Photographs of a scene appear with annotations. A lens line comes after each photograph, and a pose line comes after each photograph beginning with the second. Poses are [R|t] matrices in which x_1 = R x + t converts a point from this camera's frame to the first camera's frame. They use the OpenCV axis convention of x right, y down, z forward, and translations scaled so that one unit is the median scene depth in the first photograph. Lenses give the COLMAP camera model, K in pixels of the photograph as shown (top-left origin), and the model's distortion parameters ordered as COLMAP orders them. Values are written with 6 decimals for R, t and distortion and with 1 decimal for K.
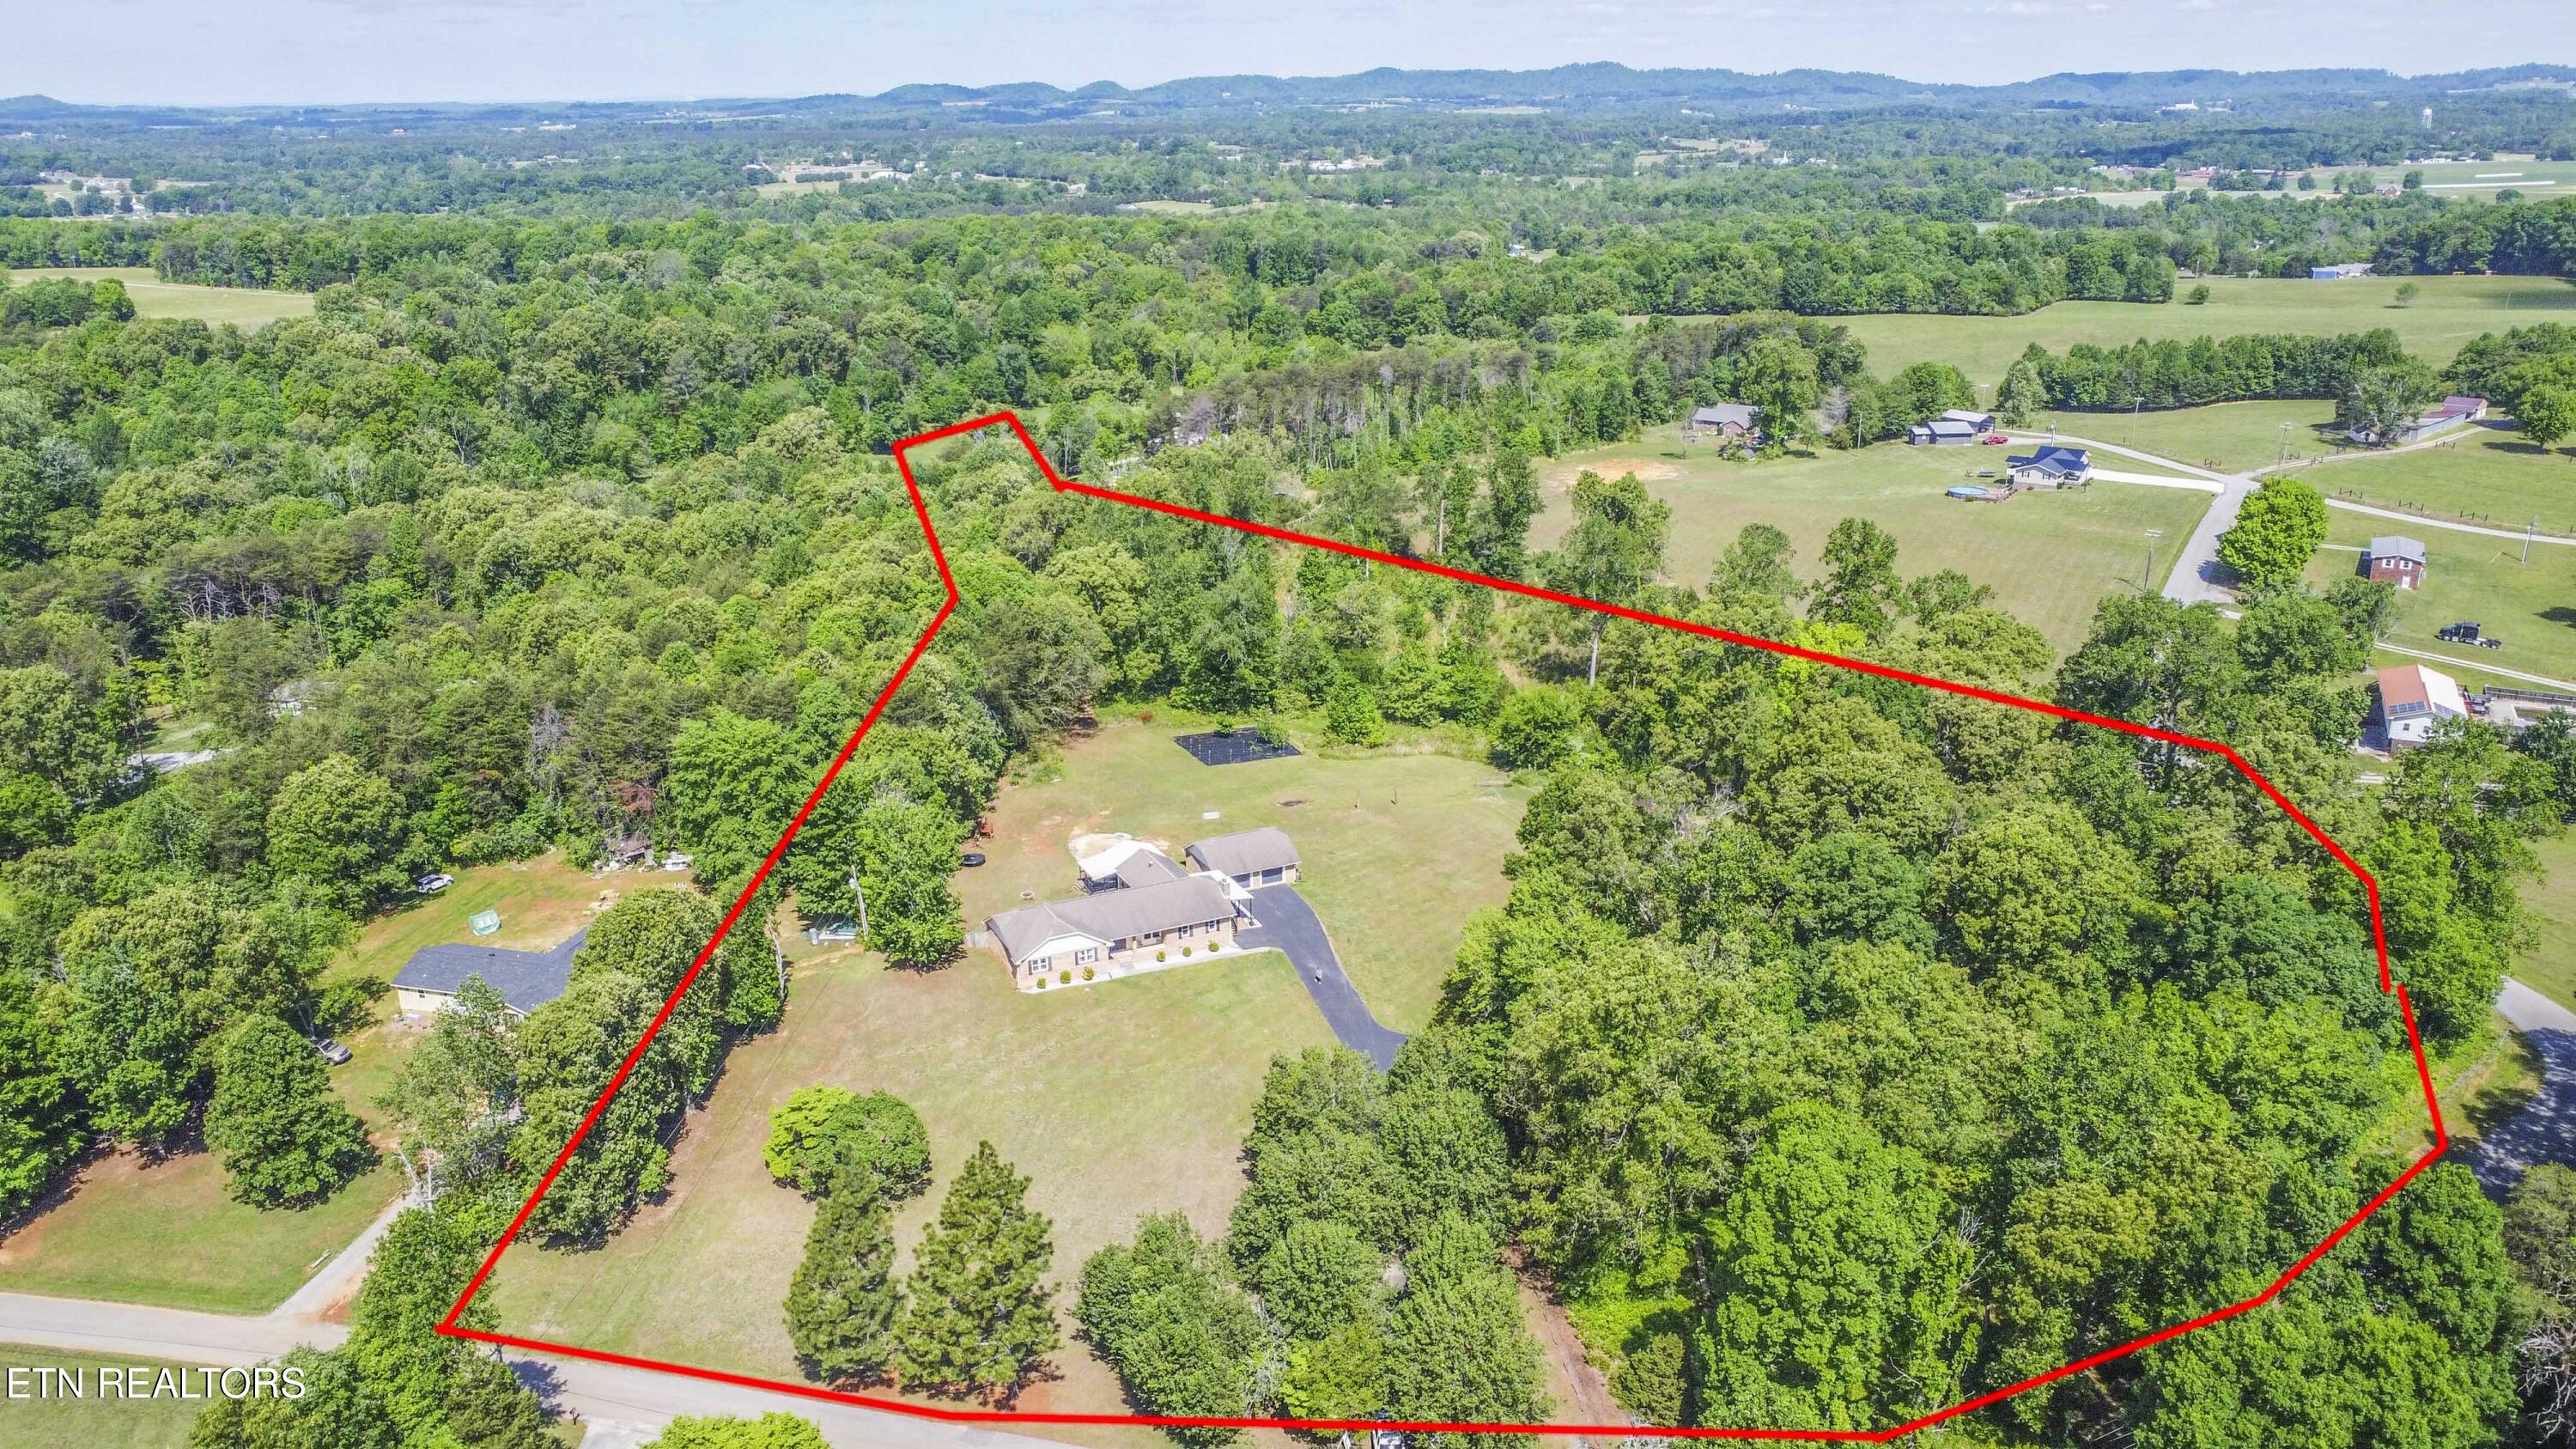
lens RADIAL K [[1943.3, 0, 1204.7], [0, 1943.3, 724.0], [0, 0, 1]] dist [-0.243264, 0.456132]
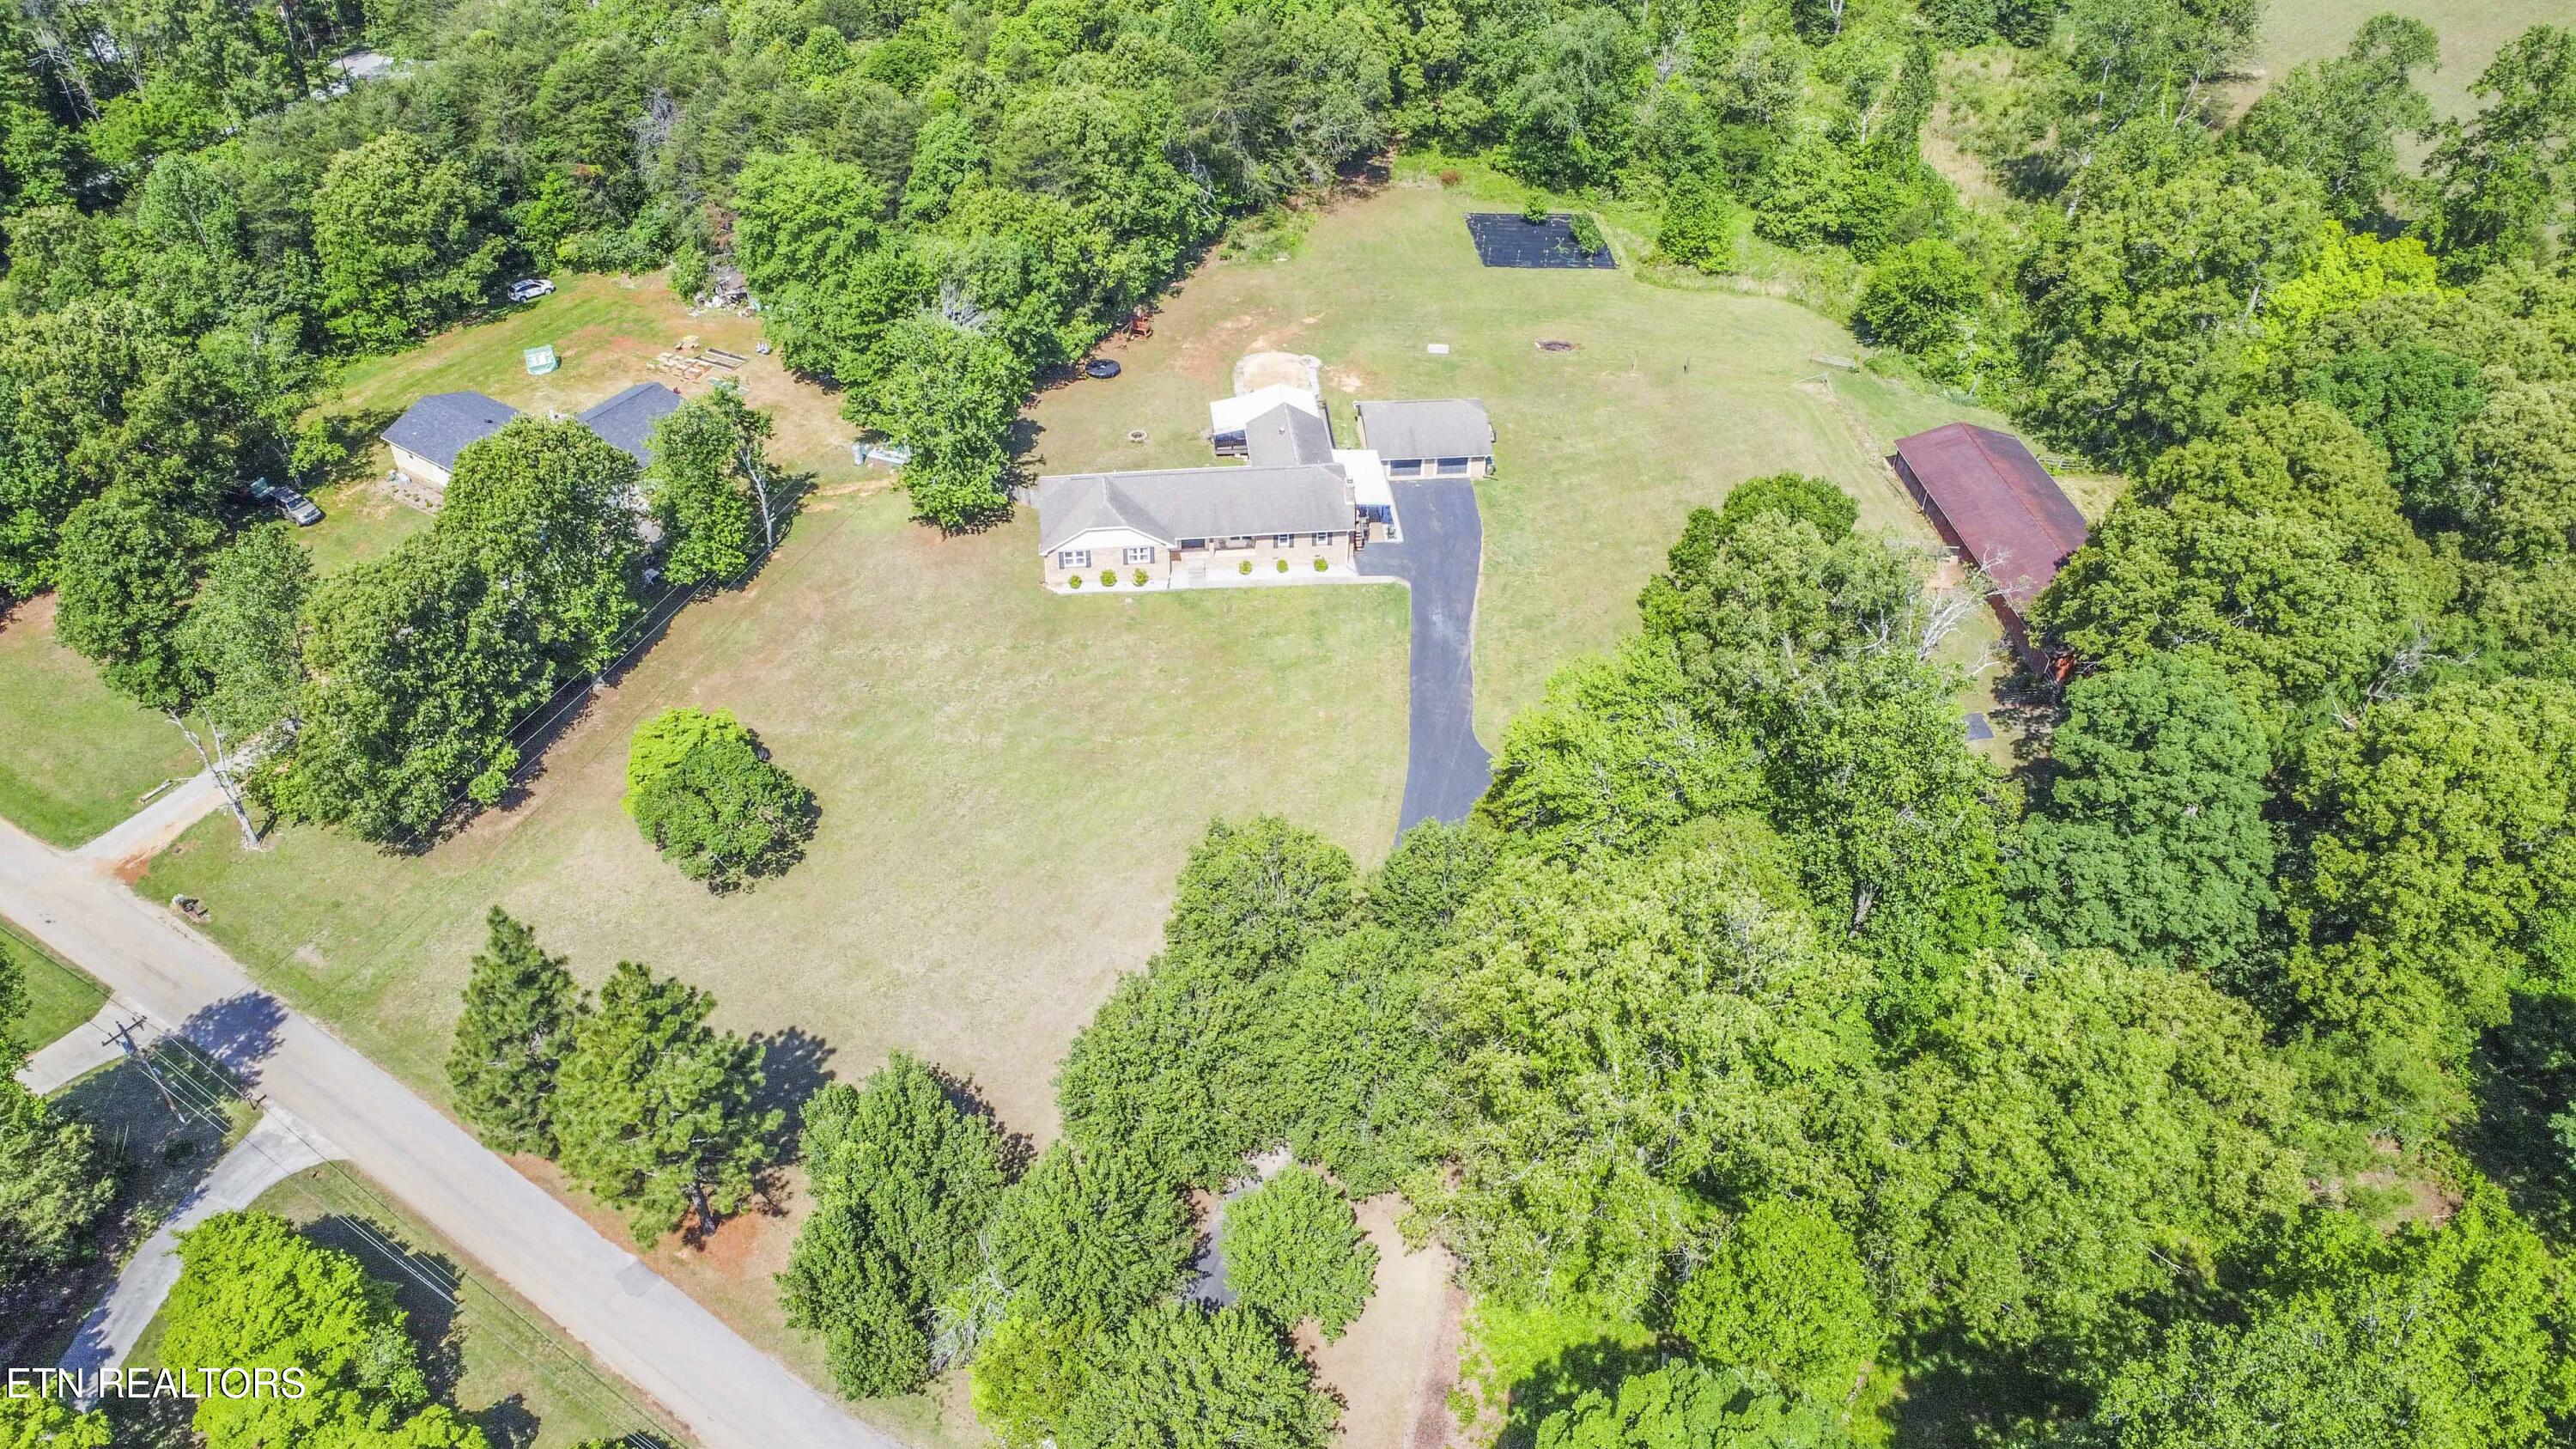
lens RADIAL K [[1833.0, 0, 1288.0], [0, 1833.0, 724.5], [0, 0, 1]] dist [-0.131672, 0.161936]
pose [[0.949161, 0.225018, -0.220136, 0.150088], [-0.127577, 0.914277, 0.384476, -0.094574], [0.287779, -0.336846, 0.896503, 0.289501]]
